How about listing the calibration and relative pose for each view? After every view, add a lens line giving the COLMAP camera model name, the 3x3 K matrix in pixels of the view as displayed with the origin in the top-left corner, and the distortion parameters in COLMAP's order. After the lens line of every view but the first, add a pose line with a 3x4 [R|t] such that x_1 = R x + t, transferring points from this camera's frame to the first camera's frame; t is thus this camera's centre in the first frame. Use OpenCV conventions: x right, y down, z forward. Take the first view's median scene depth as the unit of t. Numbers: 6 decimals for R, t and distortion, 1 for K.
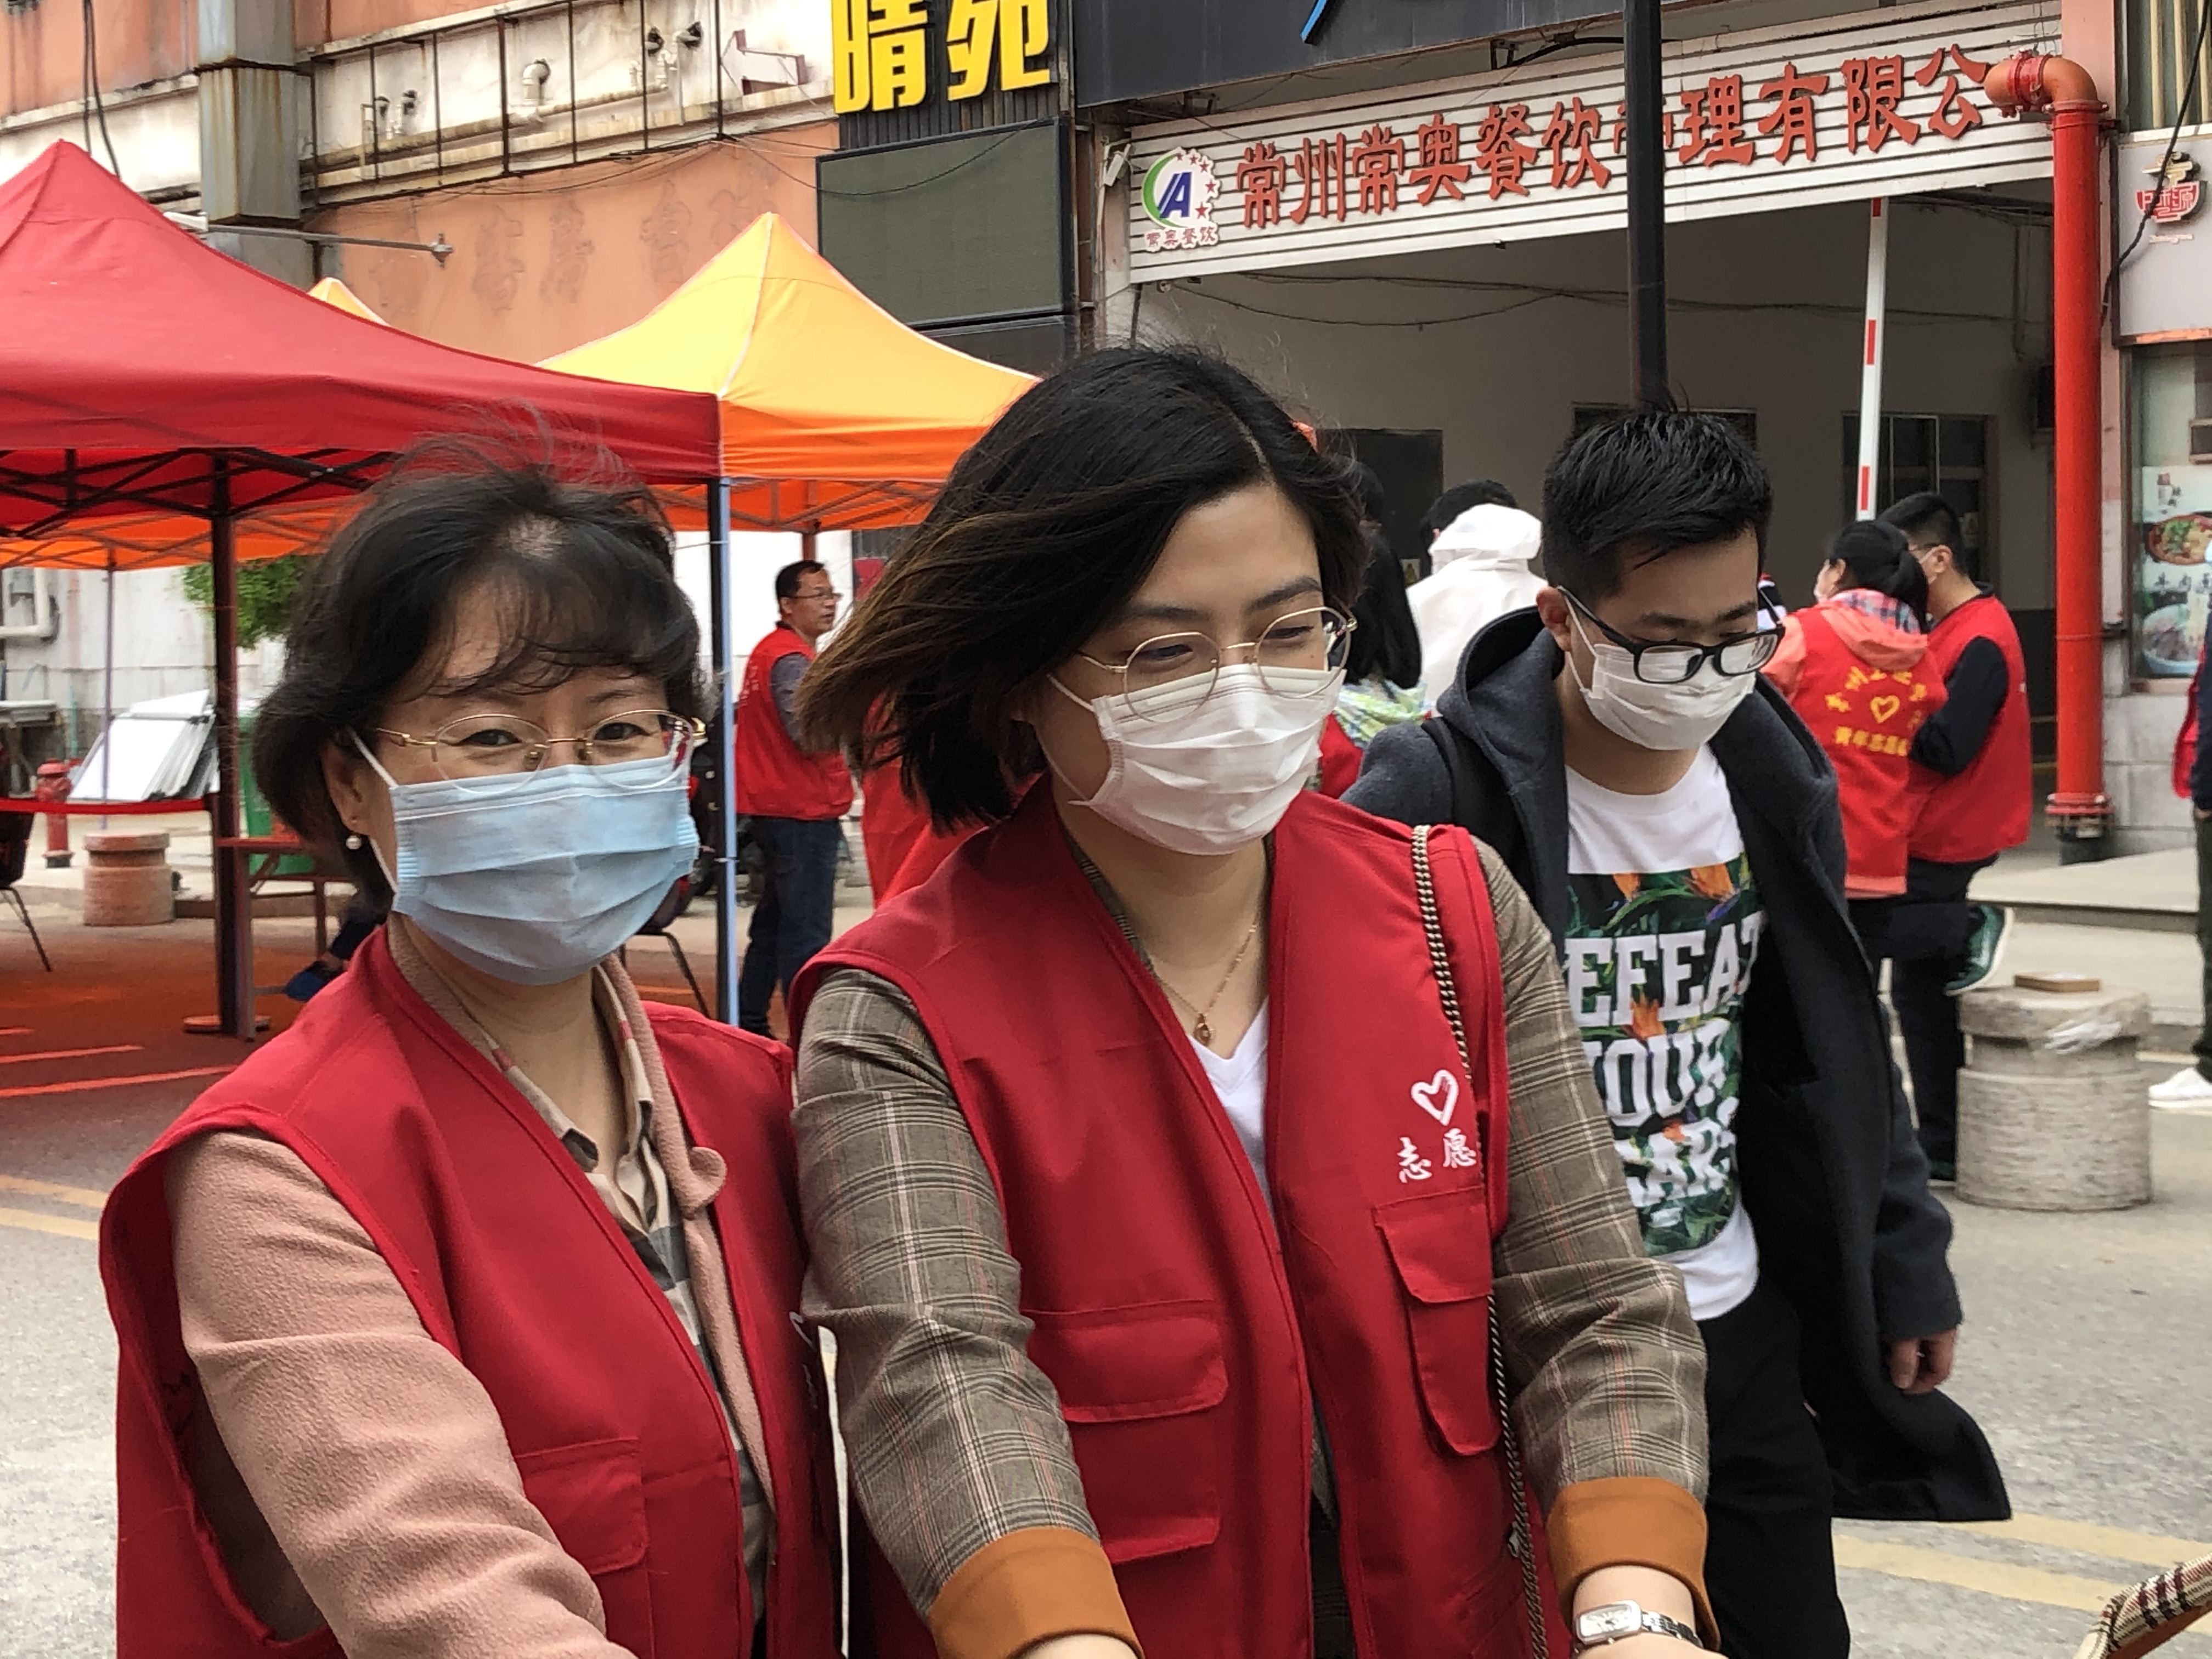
lens RADIAL K [[3633.3, 0, 1105.1], [0, 3633.3, 822.2], [0, 0, 1]] dist [0.170145, 0.000000]
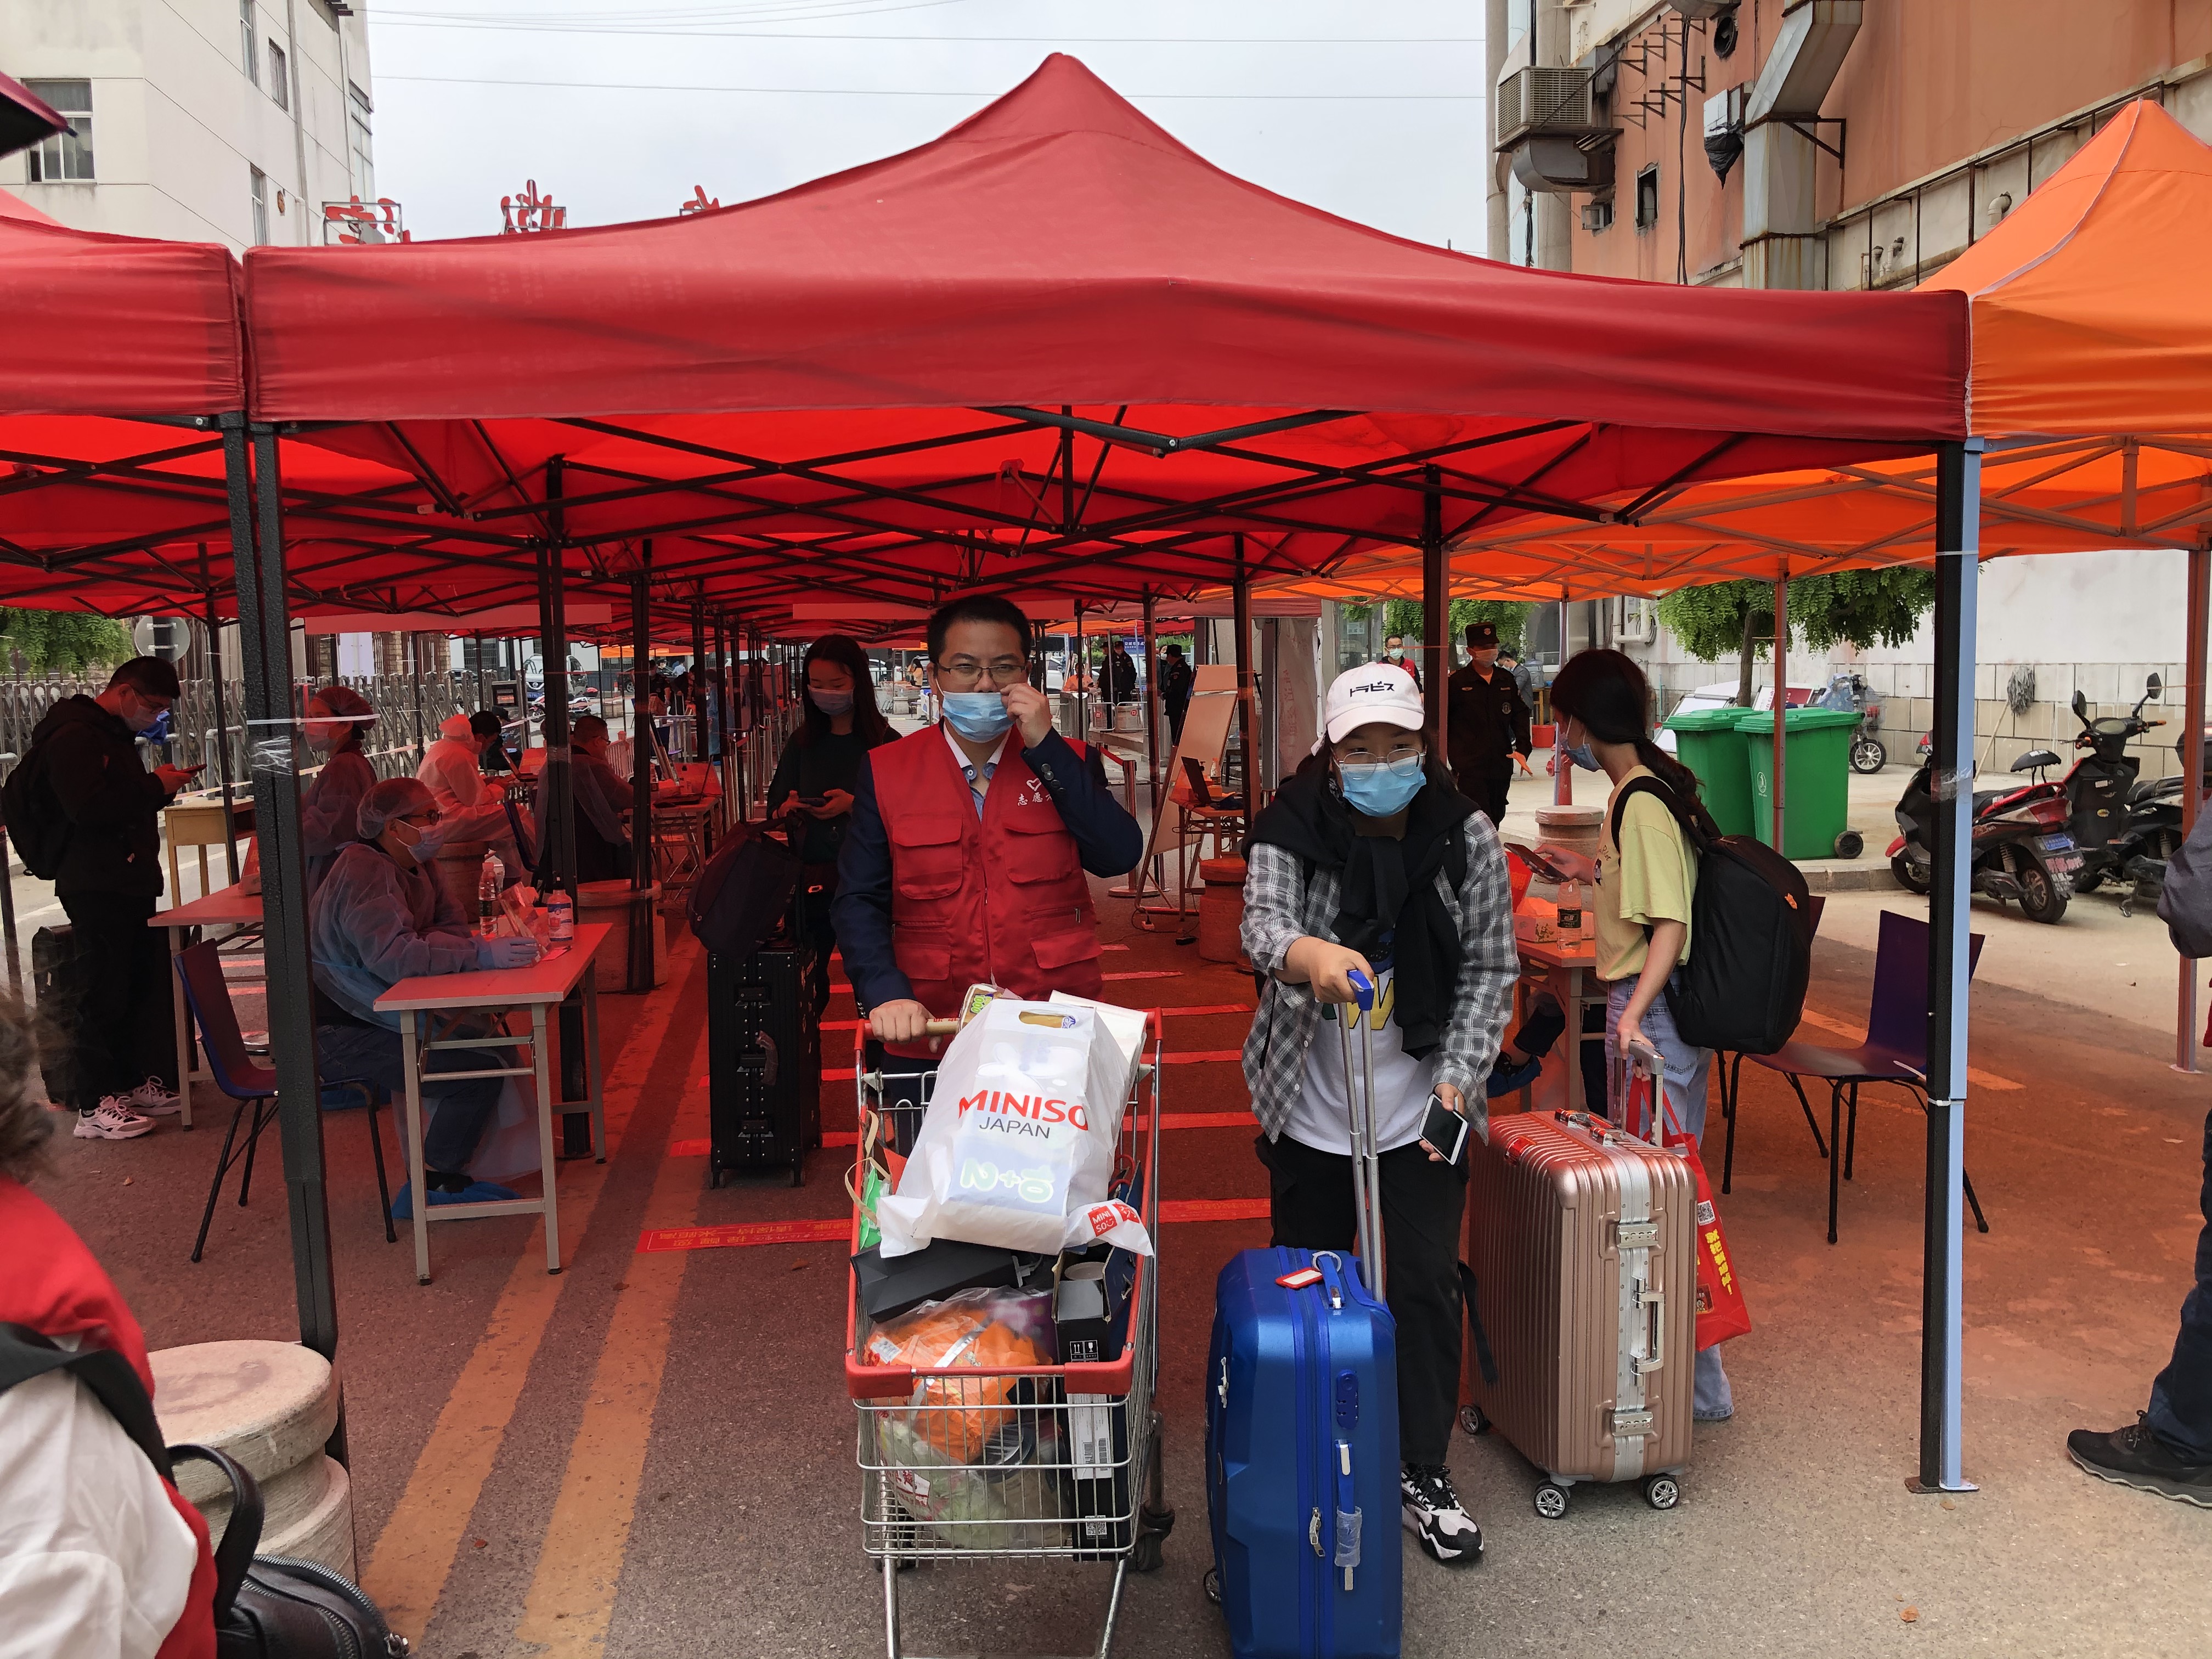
lens RADIAL K [[1795.1, 0, 1096.4], [0, 1795.1, 832.1], [0, 0, 1]] dist [0.006973, 0.017159]
pose [[0.800730, 0.063886, -0.595609, -0.017405], [-0.027235, 0.997151, 0.070341, -0.020282], [0.598406, -0.040103, 0.800189, 0.287773]]
